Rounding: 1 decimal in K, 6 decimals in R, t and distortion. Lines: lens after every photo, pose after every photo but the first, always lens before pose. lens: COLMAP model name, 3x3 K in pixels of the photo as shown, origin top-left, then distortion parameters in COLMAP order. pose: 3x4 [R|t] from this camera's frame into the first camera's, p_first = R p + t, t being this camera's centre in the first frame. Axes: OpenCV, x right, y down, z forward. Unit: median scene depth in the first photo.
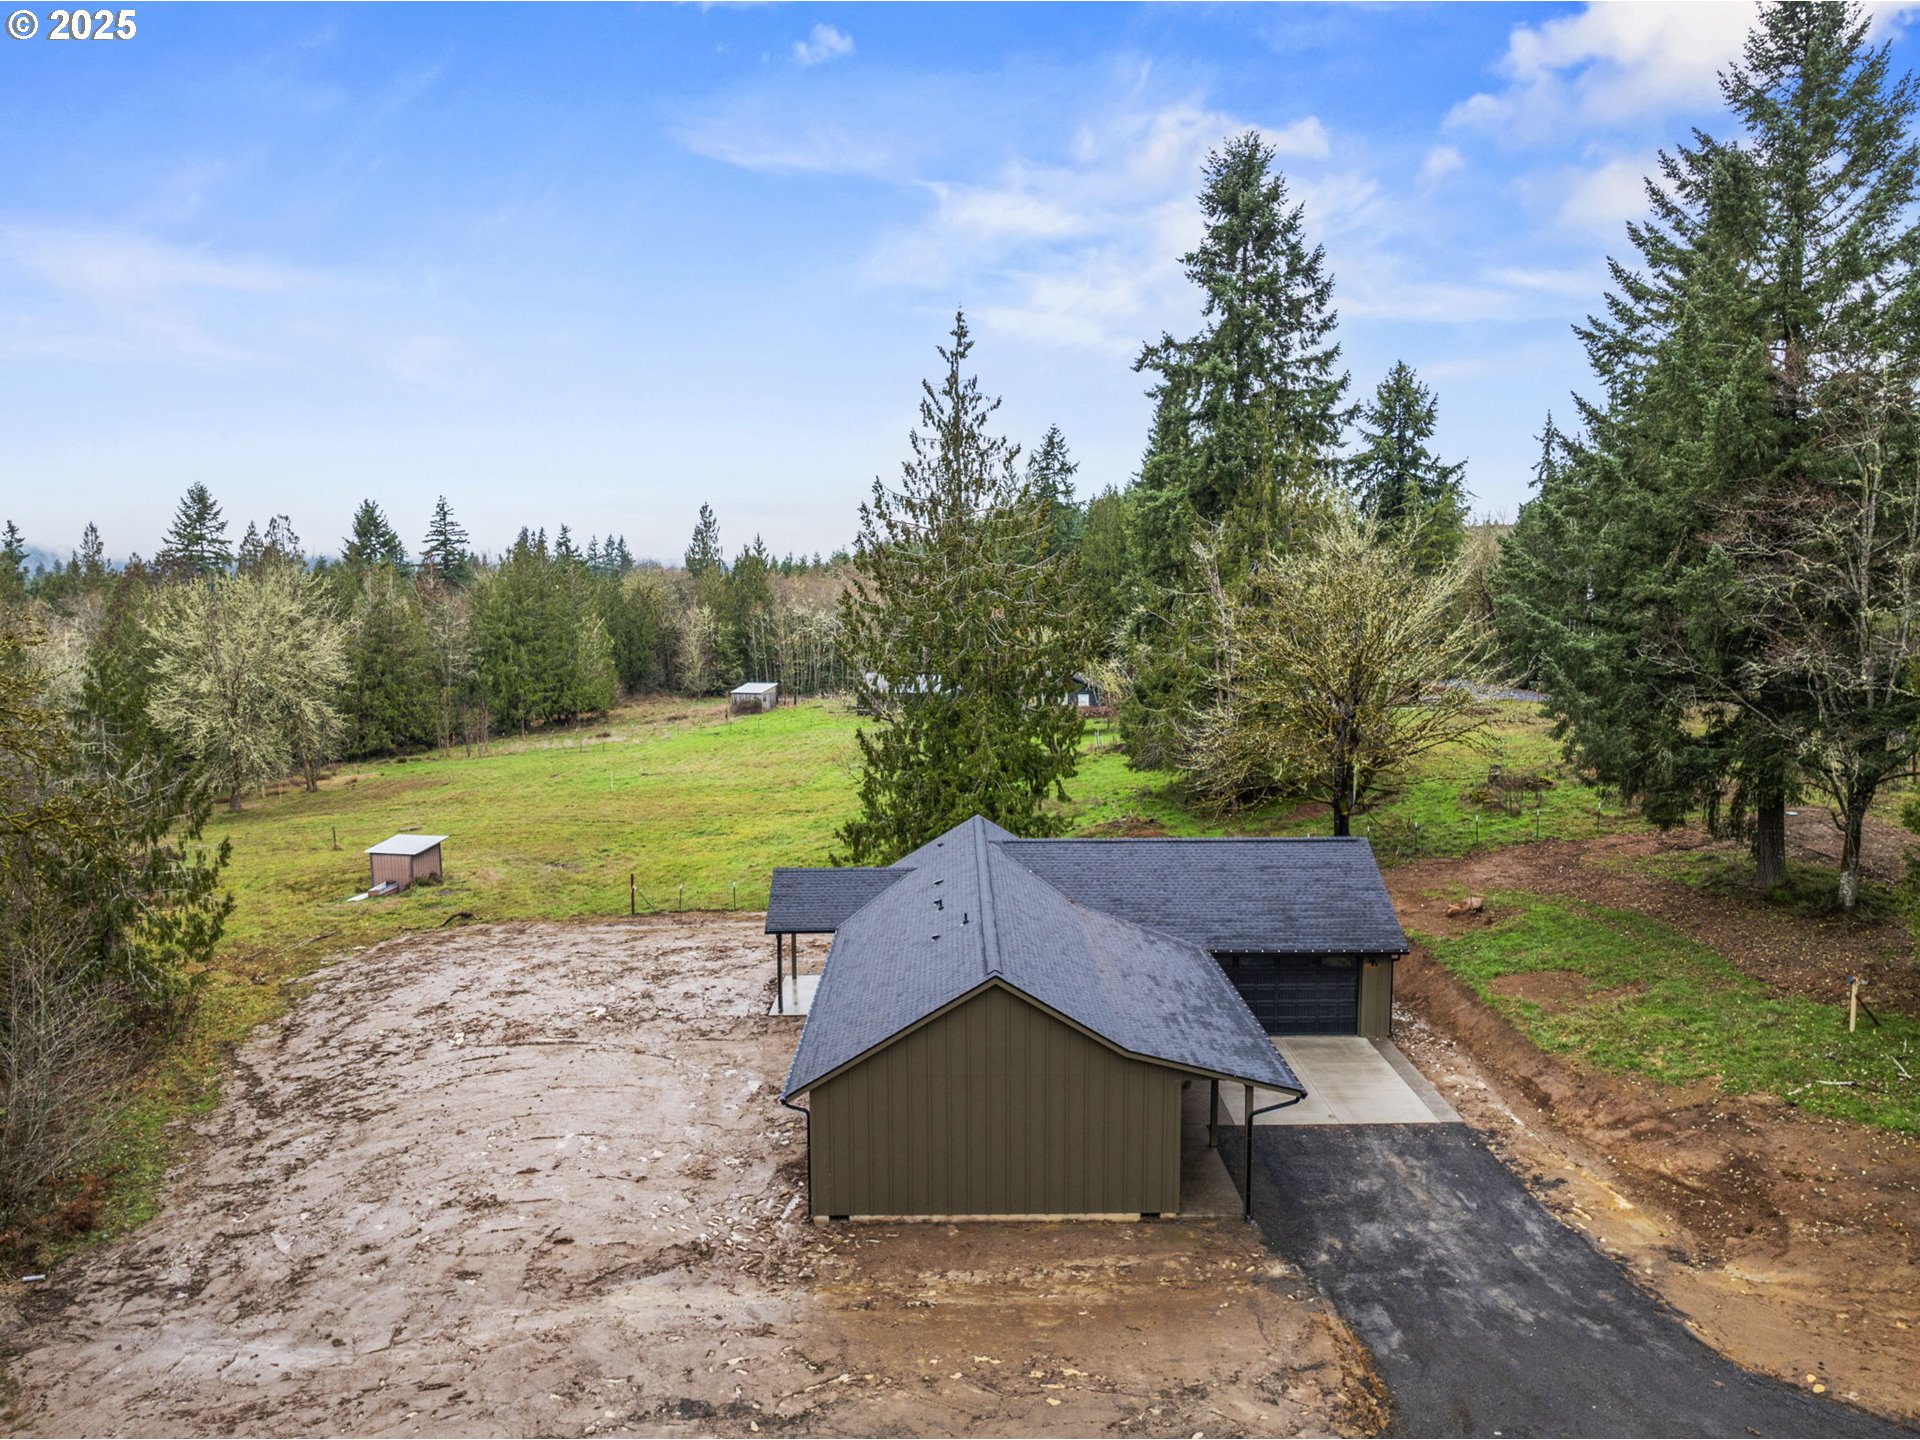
lens RADIAL K [[1362.5, 0, 962.2], [0, 1362.5, 725.1], [0, 0, 1]] dist [-0.045669, 0.012363]
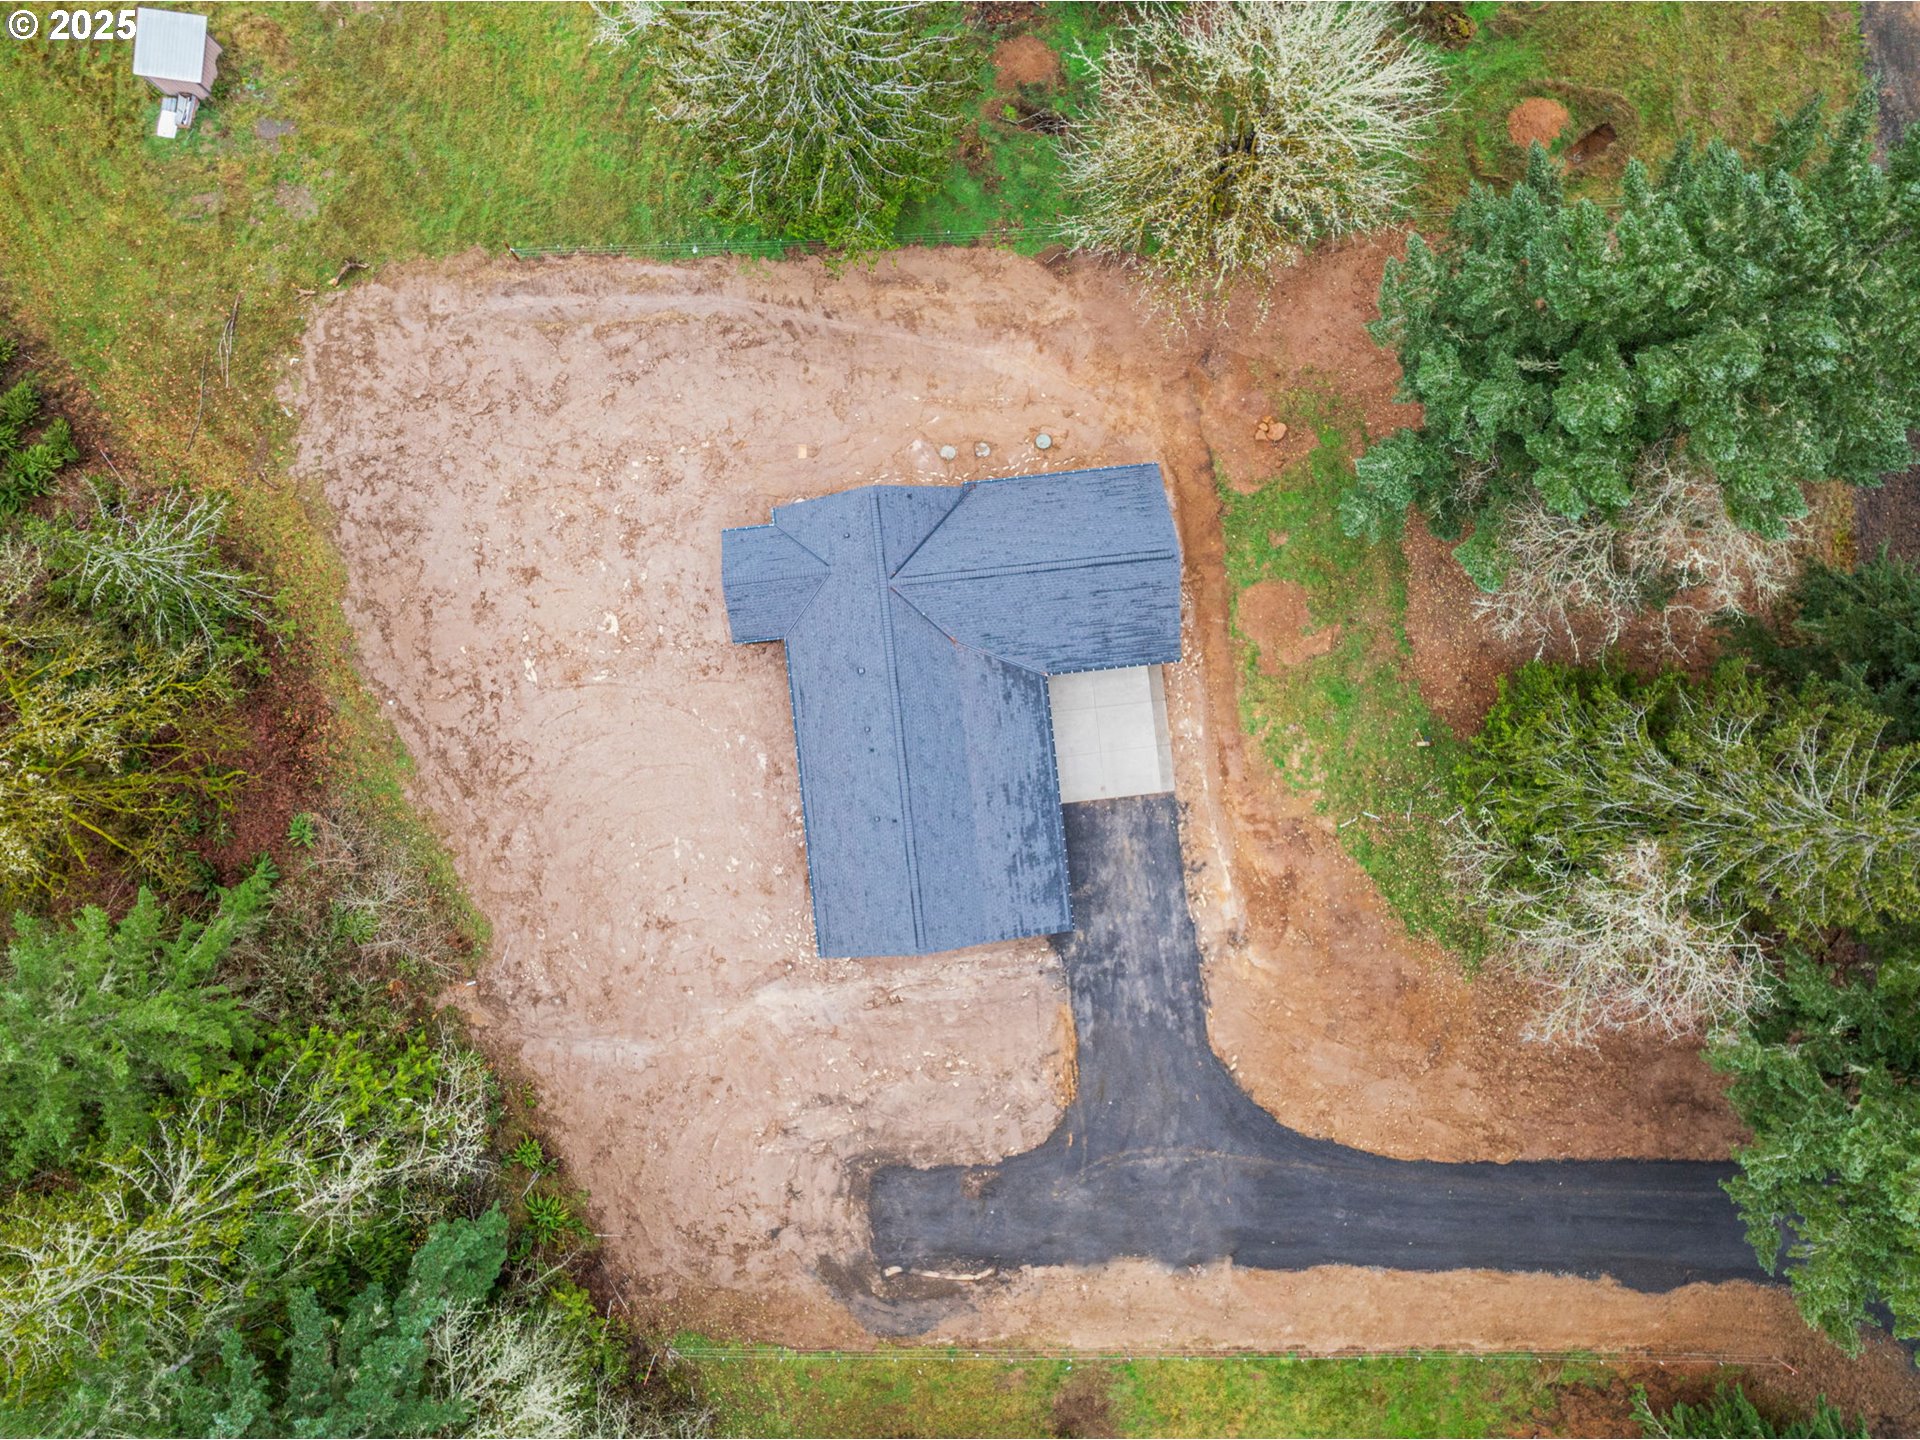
lens RADIAL K [[1362.5, 0, 958.0], [0, 1362.5, 721.1], [0, 0, 1]] dist [-0.045669, 0.012363]
pose [[0.994475, -0.100366, 0.030770, 0.039491], [-0.016904, 0.136188, 0.990539, -1.498491], [-0.103607, -0.985586, 0.133739, 0.877973]]
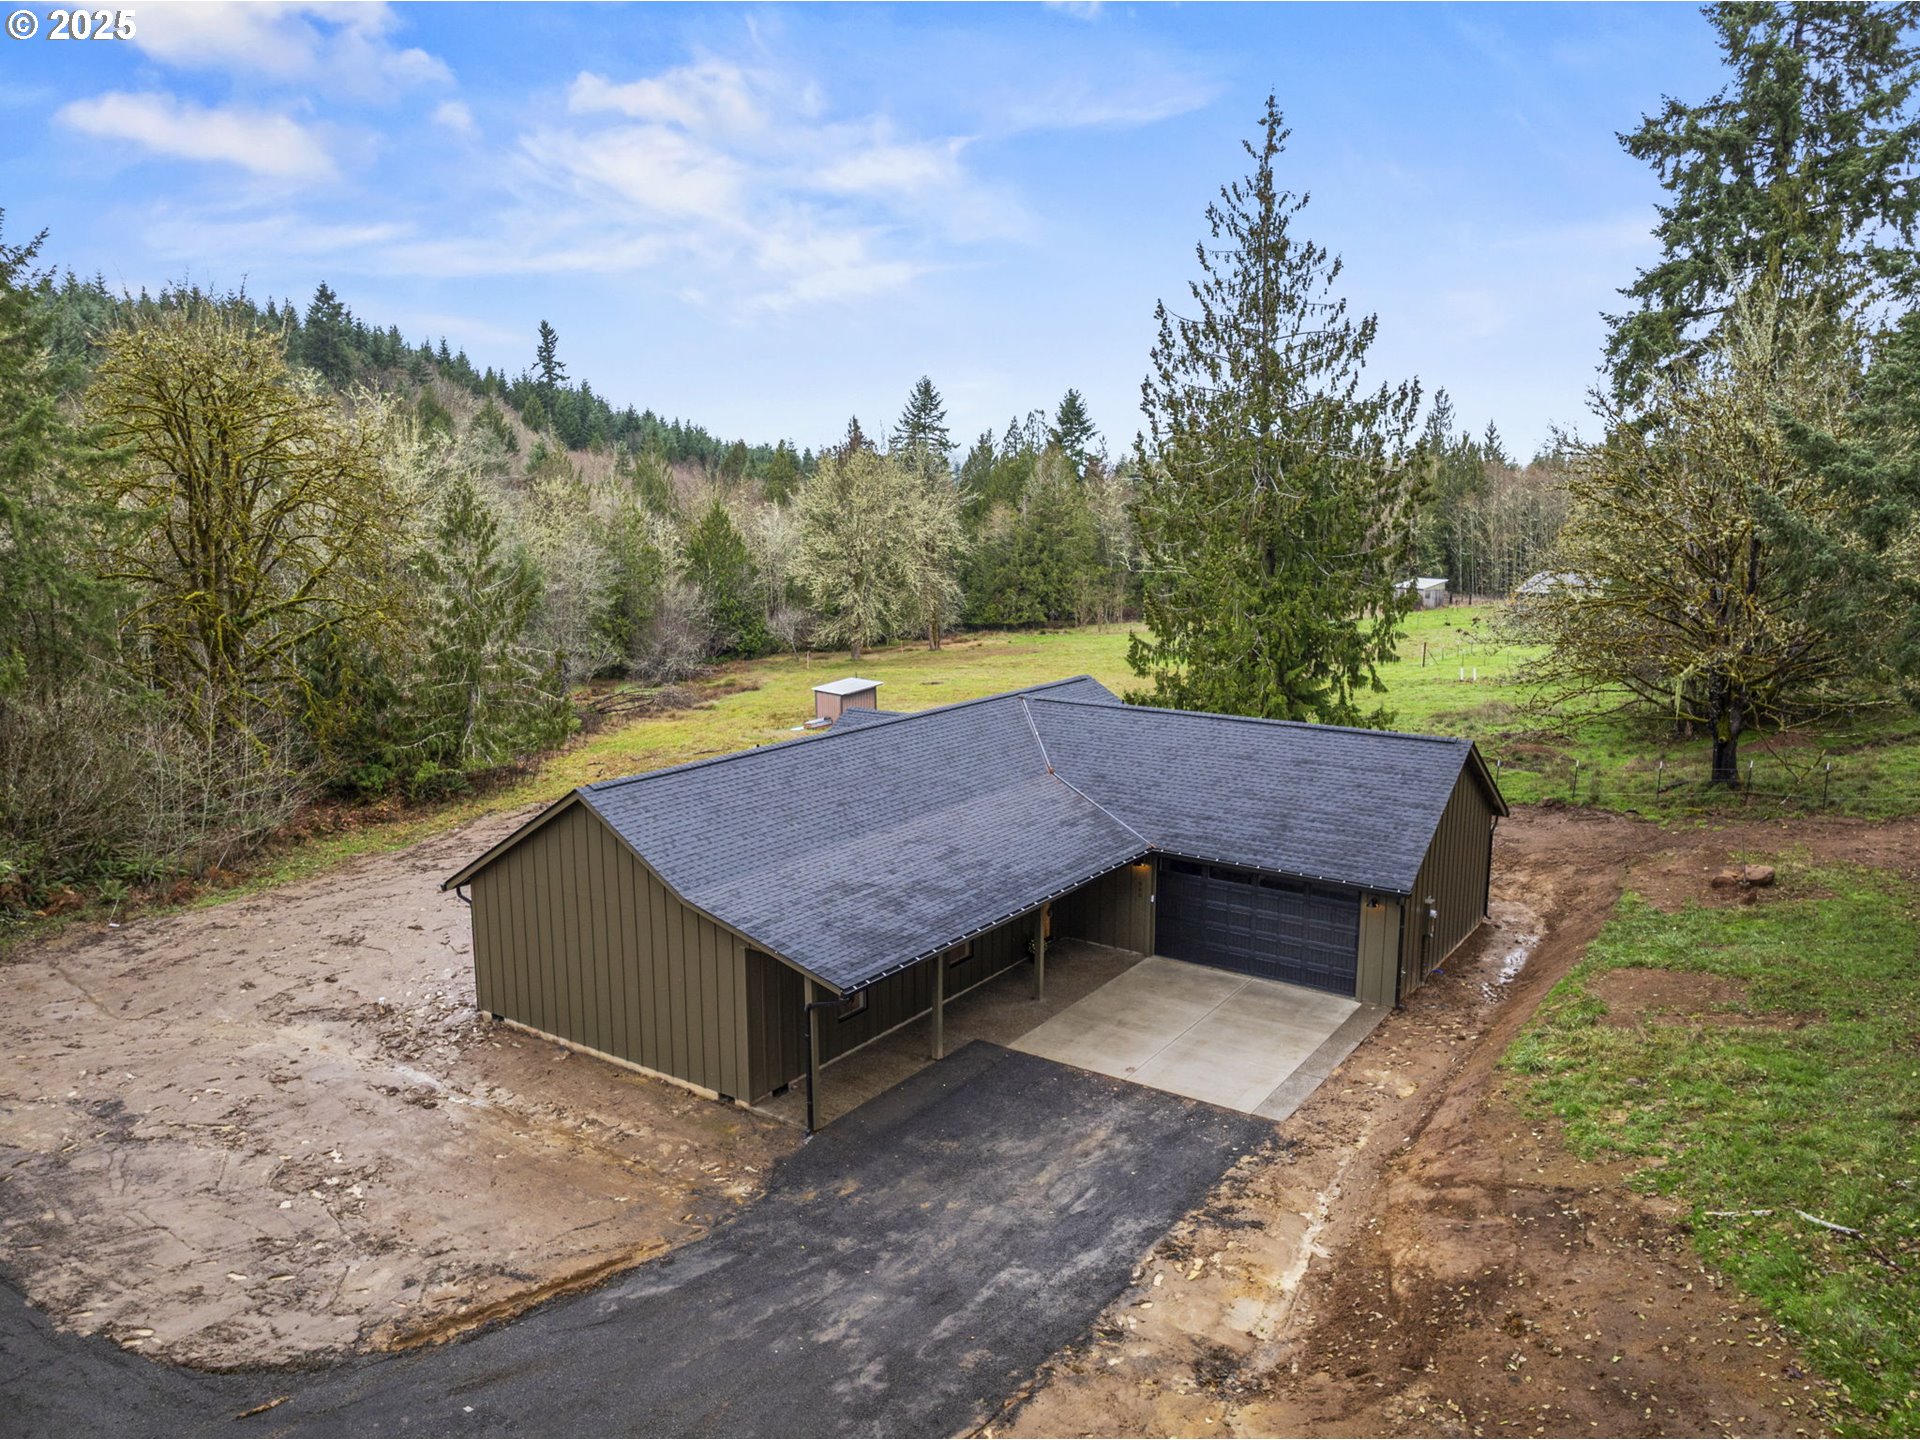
lens RADIAL K [[1362.5, 0, 956.6], [0, 1362.5, 727.9], [0, 0, 1]] dist [-0.045669, 0.012363]
pose [[0.815805, 0.103893, -0.568919, 0.611991], [-0.063913, 0.993902, 0.089854, 0.037909], [0.574785, -0.036942, 0.817470, 0.335154]]
